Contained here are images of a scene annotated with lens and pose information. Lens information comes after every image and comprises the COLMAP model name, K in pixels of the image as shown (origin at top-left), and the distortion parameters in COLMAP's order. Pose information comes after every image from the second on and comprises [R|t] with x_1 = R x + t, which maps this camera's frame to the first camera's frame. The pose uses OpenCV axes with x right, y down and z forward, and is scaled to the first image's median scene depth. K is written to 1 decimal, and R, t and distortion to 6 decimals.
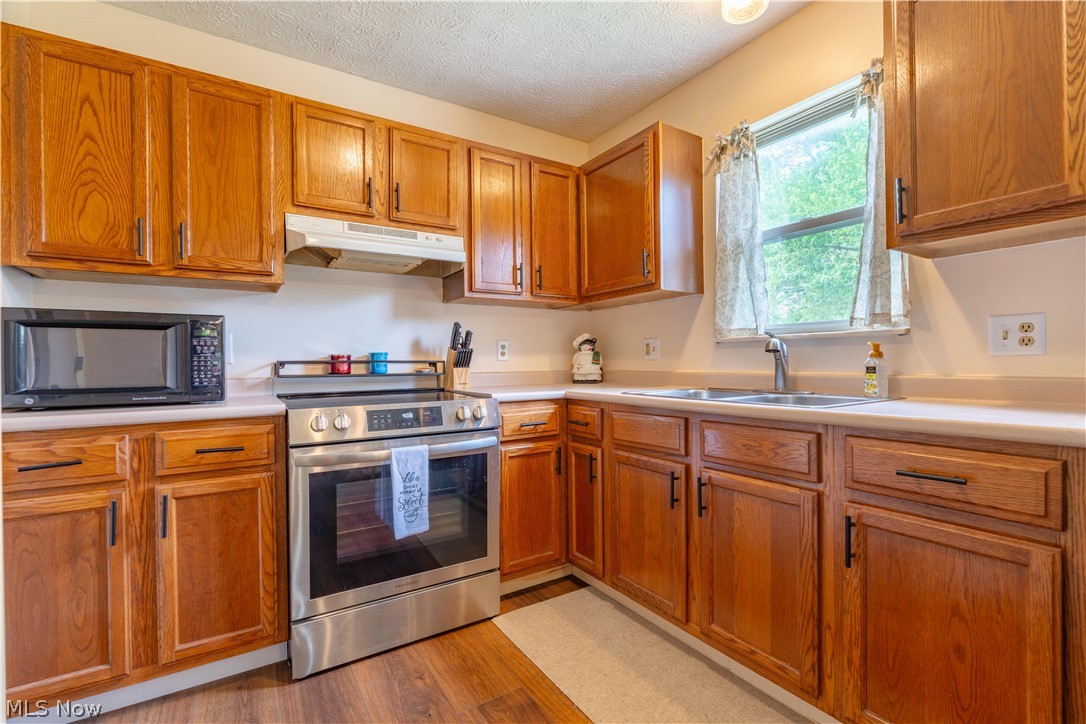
lens RADIAL K [[496.9, 0, 557.3], [0, 496.9, 363.2], [0, 0, 1]] dist [-0.002535, 0.000042]
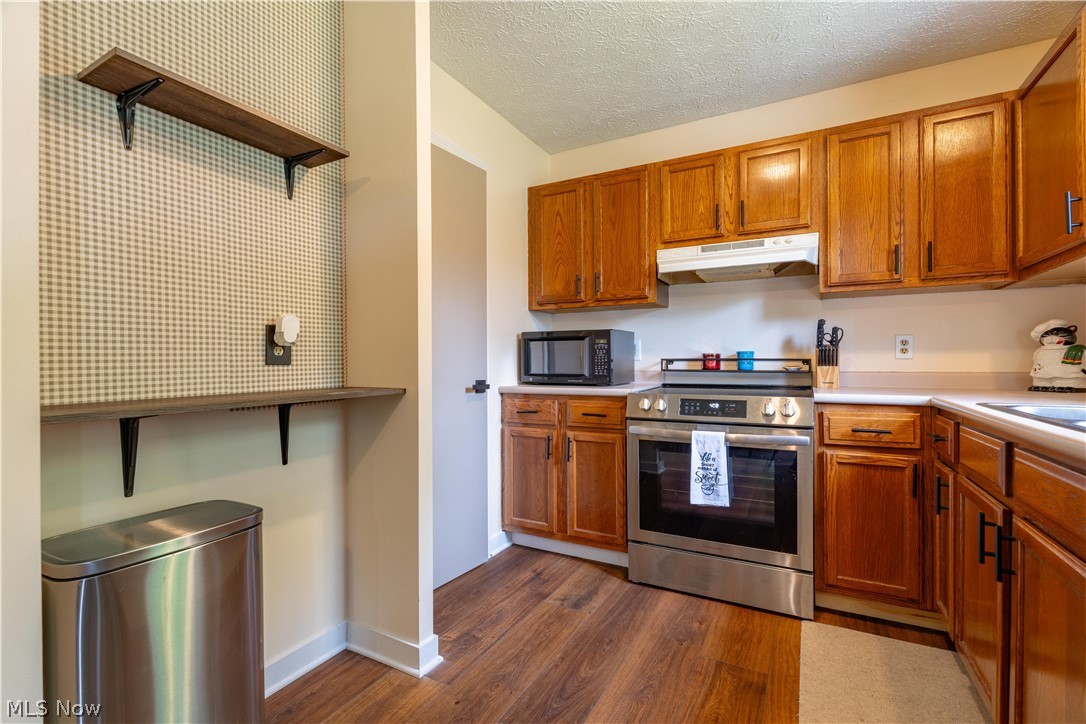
lens RADIAL K [[489.2, 0, 537.7], [0, 489.2, 363.6], [0, 0, 1]] dist [-0.005237, 0.000732]
pose [[0.472339, 0.011445, -0.881343, 0.456548], [-0.003563, 0.999932, 0.011075, -0.005126], [0.881410, -0.002091, 0.472348, 0.073921]]
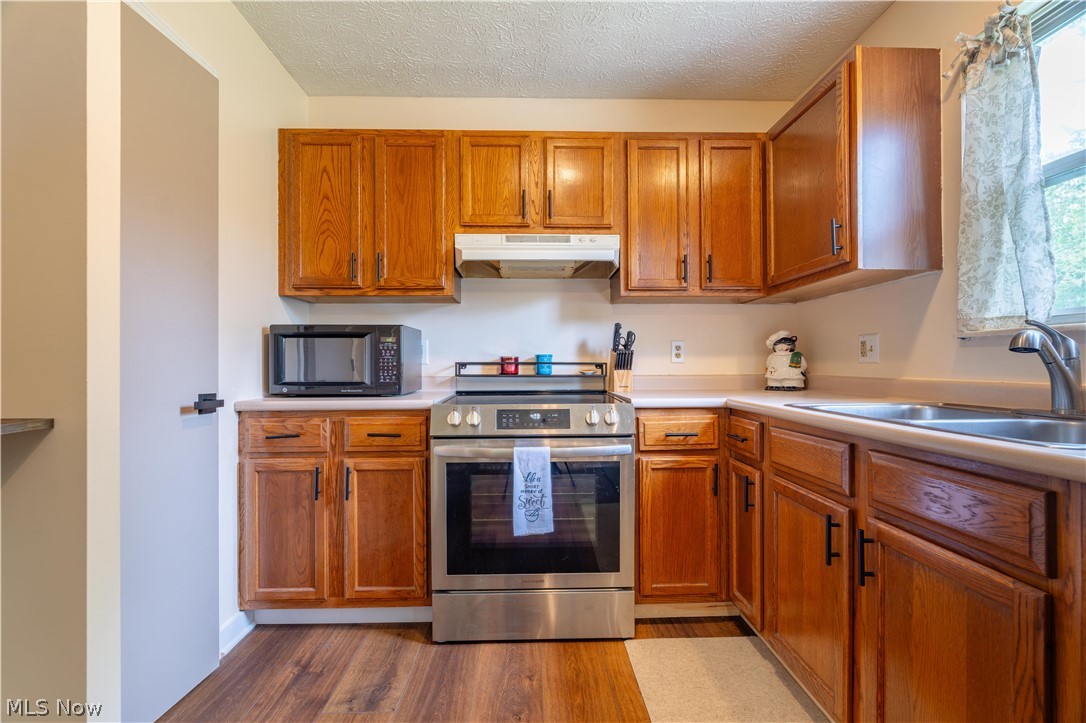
lens RADIAL K [[489.2, 0, 537.7], [0, 489.2, 363.1], [0, 0, 1]] dist [-0.005237, 0.000732]
pose [[0.850519, 0.005103, -0.525919, 0.202145], [-0.006643, 0.999977, -0.001040, -0.002721], [0.525902, 0.004378, 0.850534, 0.129719]]
